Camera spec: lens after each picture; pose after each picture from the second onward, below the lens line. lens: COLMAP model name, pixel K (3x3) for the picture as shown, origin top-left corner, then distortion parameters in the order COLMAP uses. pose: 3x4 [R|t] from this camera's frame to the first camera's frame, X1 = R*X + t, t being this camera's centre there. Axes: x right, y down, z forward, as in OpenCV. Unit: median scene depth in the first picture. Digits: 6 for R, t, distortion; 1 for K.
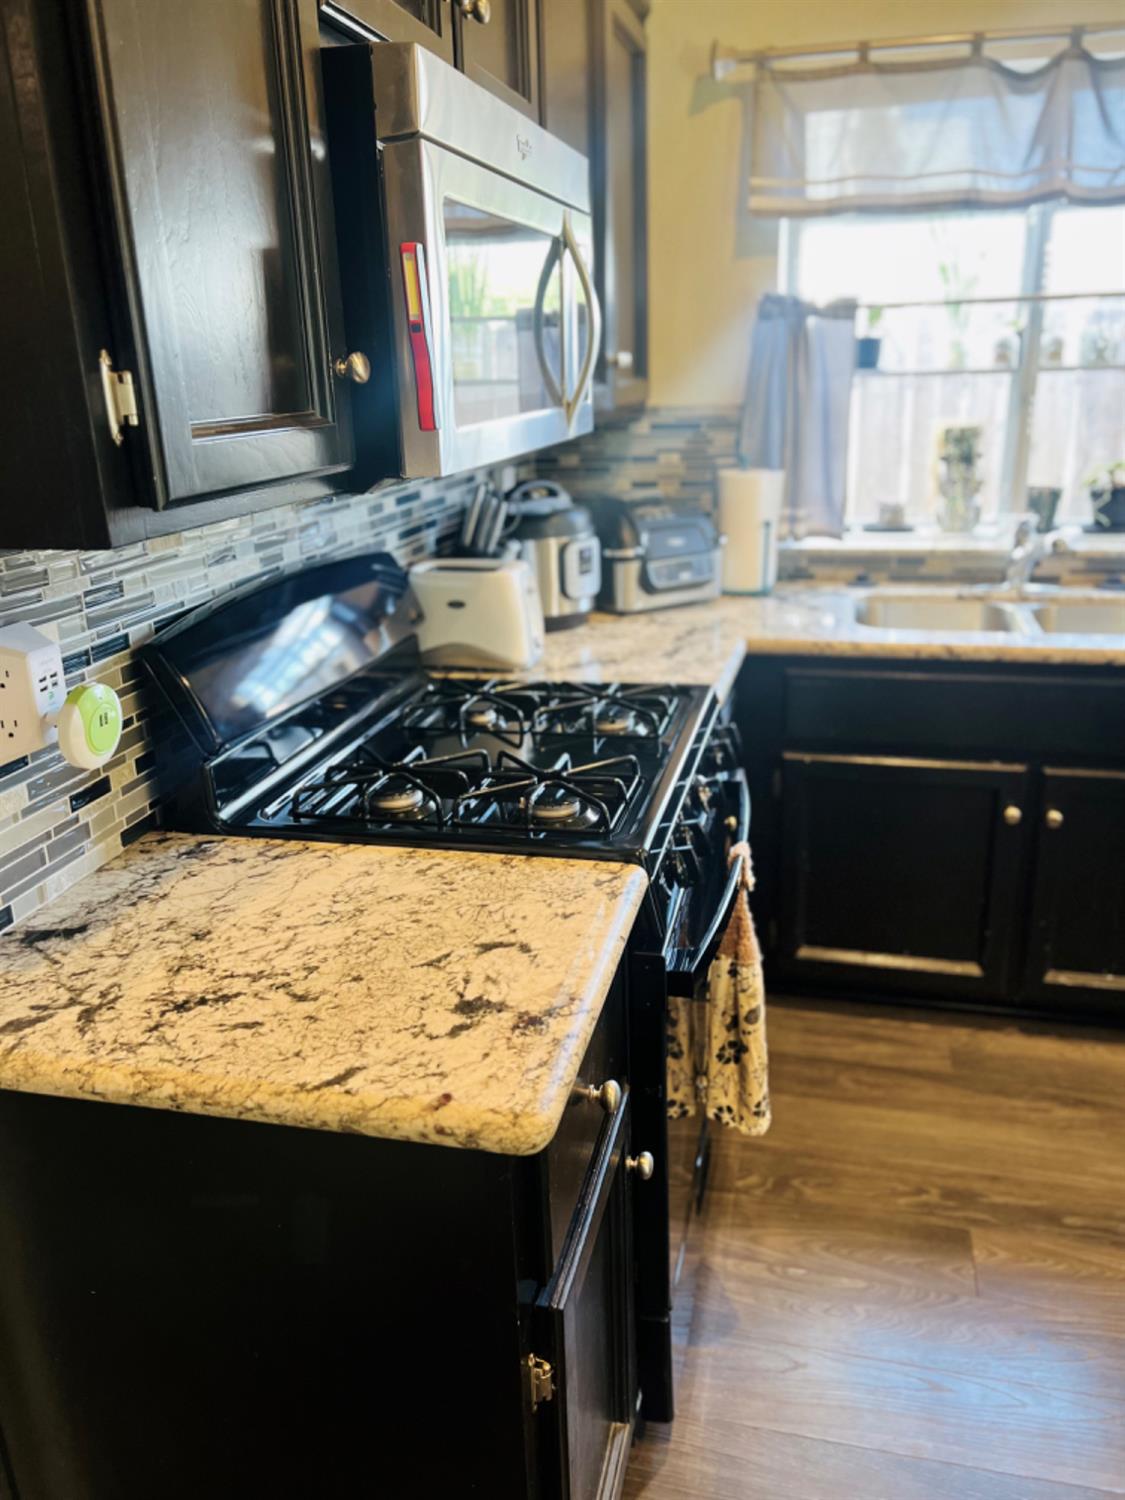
lens RADIAL K [[1142.8, 0, 575.4], [0, 1142.8, 760.2], [0, 0, 1]] dist [0.035390, -0.022495]
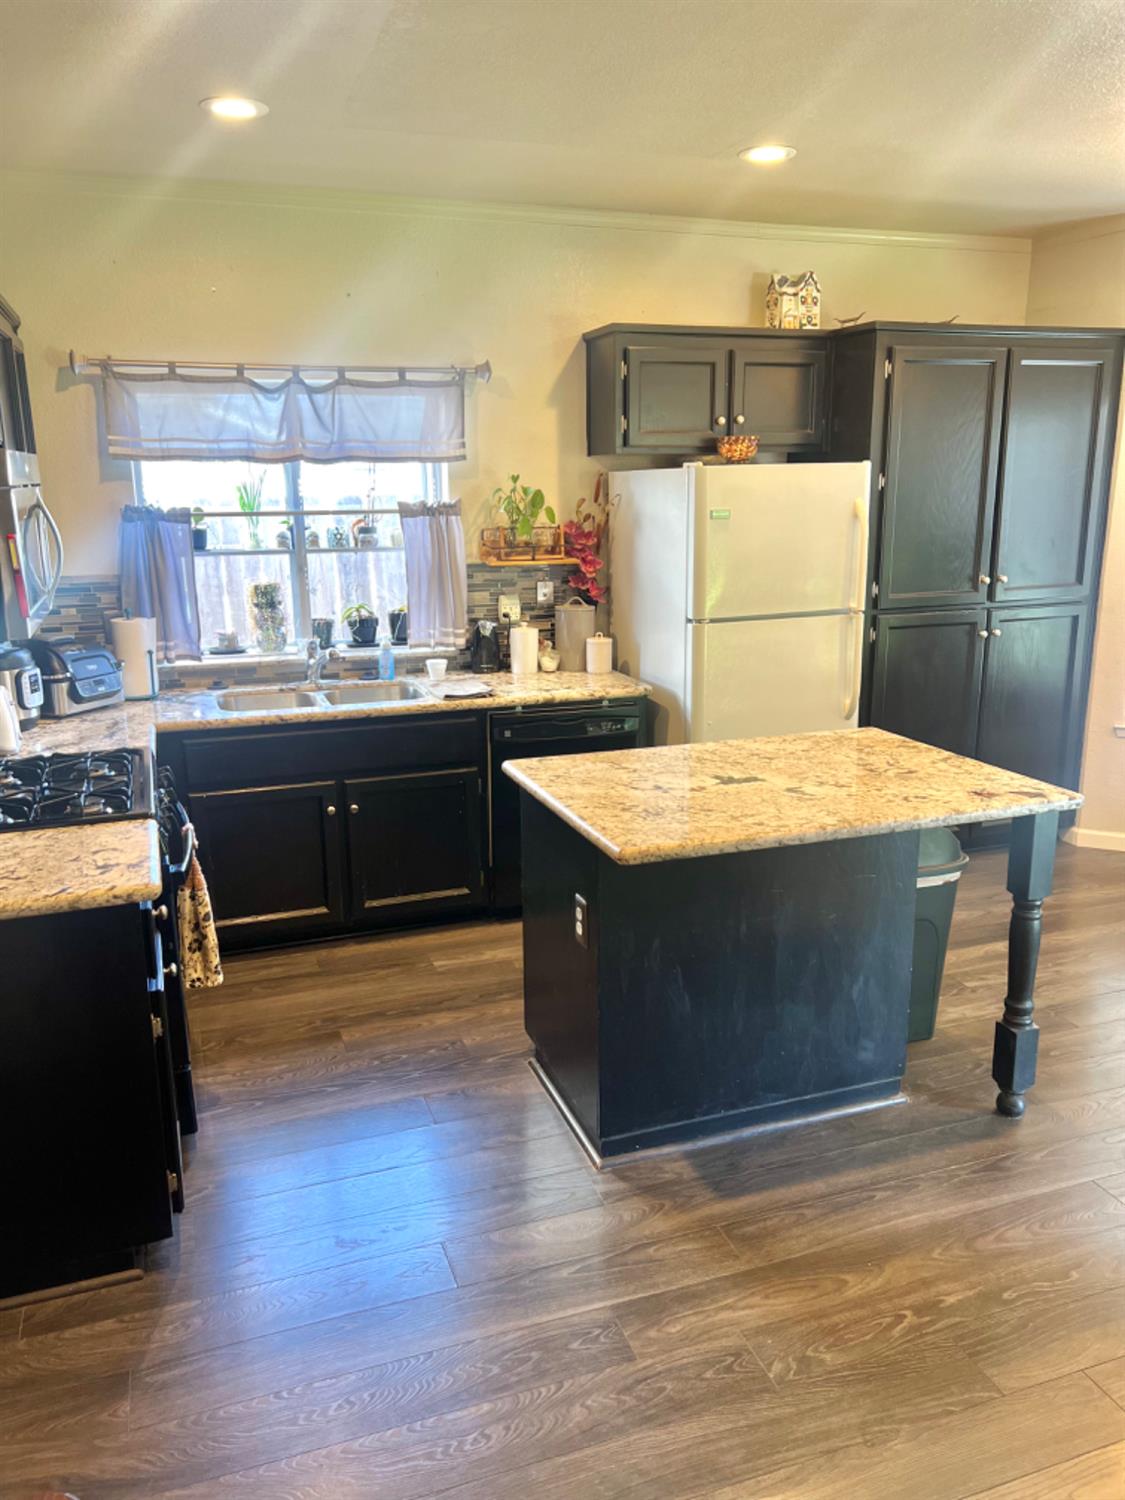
lens RADIAL K [[1142.8, 0, 573.8], [0, 1142.8, 751.9], [0, 0, 1]] dist [0.035390, -0.022495]
pose [[0.835354, -0.107514, 0.539097, -0.209146], [0.165486, 0.984379, -0.060110, 0.113781], [-0.524212, 0.139426, 0.840096, -0.584127]]
